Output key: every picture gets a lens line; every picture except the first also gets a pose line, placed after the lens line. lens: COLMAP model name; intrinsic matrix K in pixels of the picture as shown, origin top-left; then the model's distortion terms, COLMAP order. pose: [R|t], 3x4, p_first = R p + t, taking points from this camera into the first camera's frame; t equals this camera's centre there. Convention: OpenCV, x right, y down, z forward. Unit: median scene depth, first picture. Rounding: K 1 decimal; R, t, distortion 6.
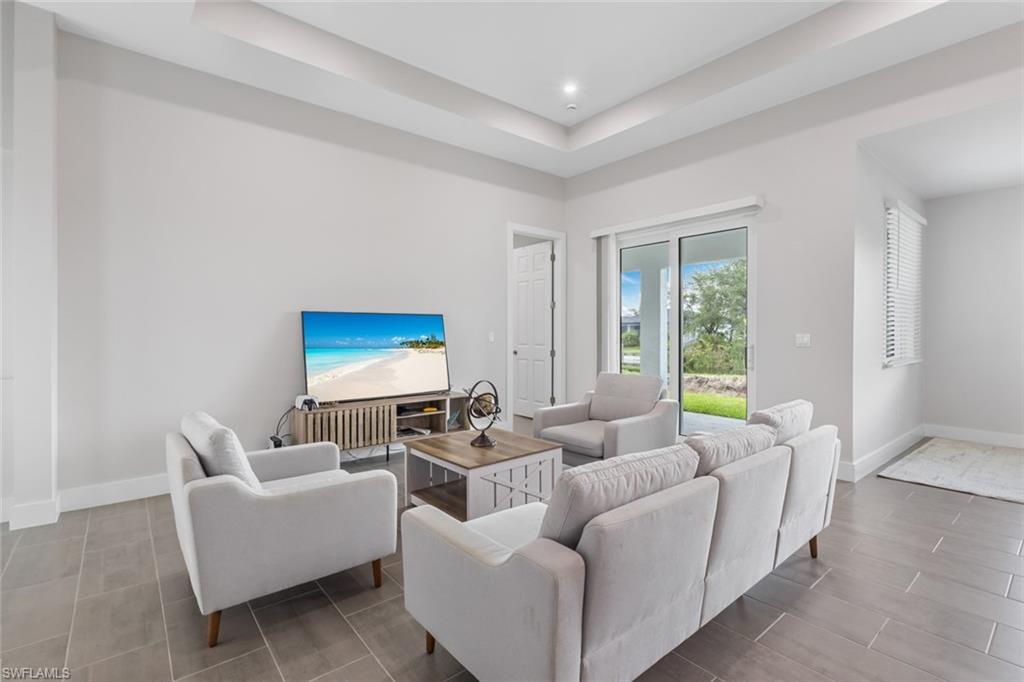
lens RADIAL K [[472.8, 0, 505.5], [0, 472.8, 330.6], [0, 0, 1]] dist [0.002128, 0.000225]
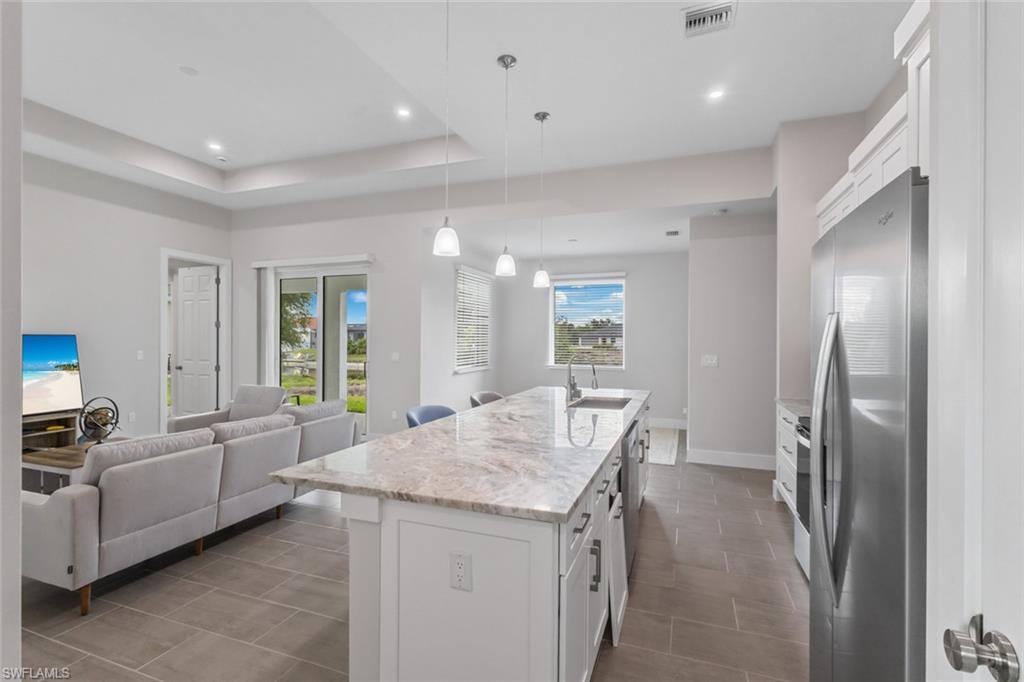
lens RADIAL K [[472.8, 0, 512.5], [0, 472.8, 344.2], [0, 0, 1]] dist [0.002128, 0.000225]
pose [[0.858556, 0.000747, 0.512719, 0.167176], [-0.009318, 0.999857, 0.014145, -0.040017], [-0.512635, -0.016922, 0.858440, -0.400932]]
